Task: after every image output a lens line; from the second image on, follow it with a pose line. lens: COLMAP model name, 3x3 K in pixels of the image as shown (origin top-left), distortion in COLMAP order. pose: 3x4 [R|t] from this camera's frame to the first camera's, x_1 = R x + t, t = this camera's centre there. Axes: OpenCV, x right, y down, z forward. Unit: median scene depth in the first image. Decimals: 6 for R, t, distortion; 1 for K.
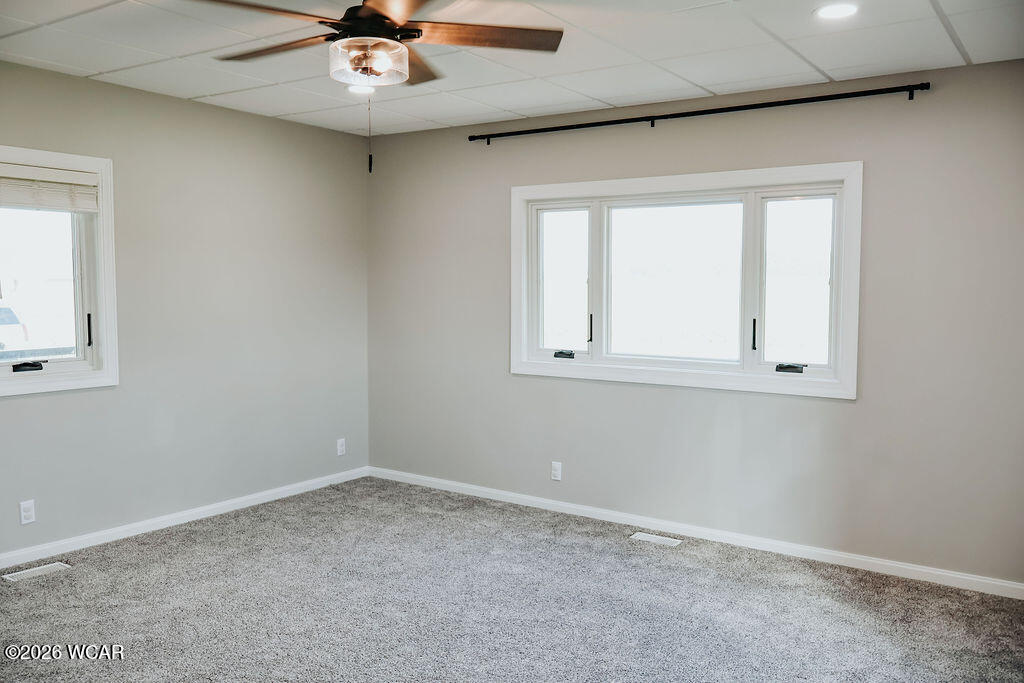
lens RADIAL K [[849.0, 0, 516.2], [0, 849.0, 344.0], [0, 0, 1]] dist [-0.003669, -0.006406]
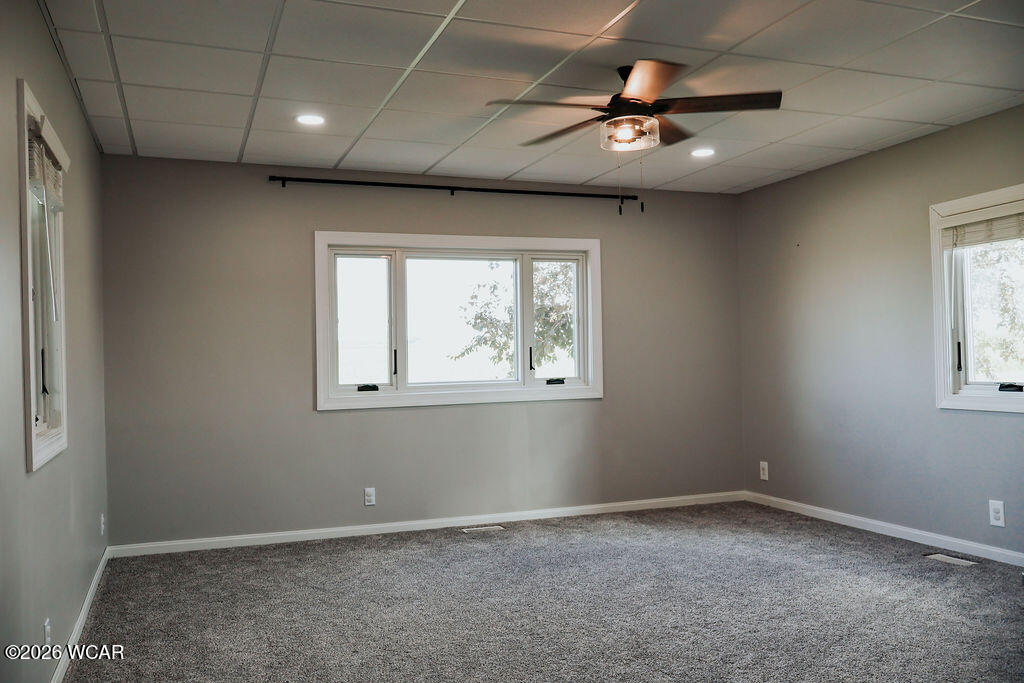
lens RADIAL K [[849.0, 0, 518.7], [0, 849.0, 339.2], [0, 0, 1]] dist [-0.003669, -0.006406]
pose [[0.561244, -0.012385, 0.827558, -0.756450], [0.075918, 0.996443, -0.036574, 0.004966], [-0.824161, 0.083354, 0.560188, 0.229939]]
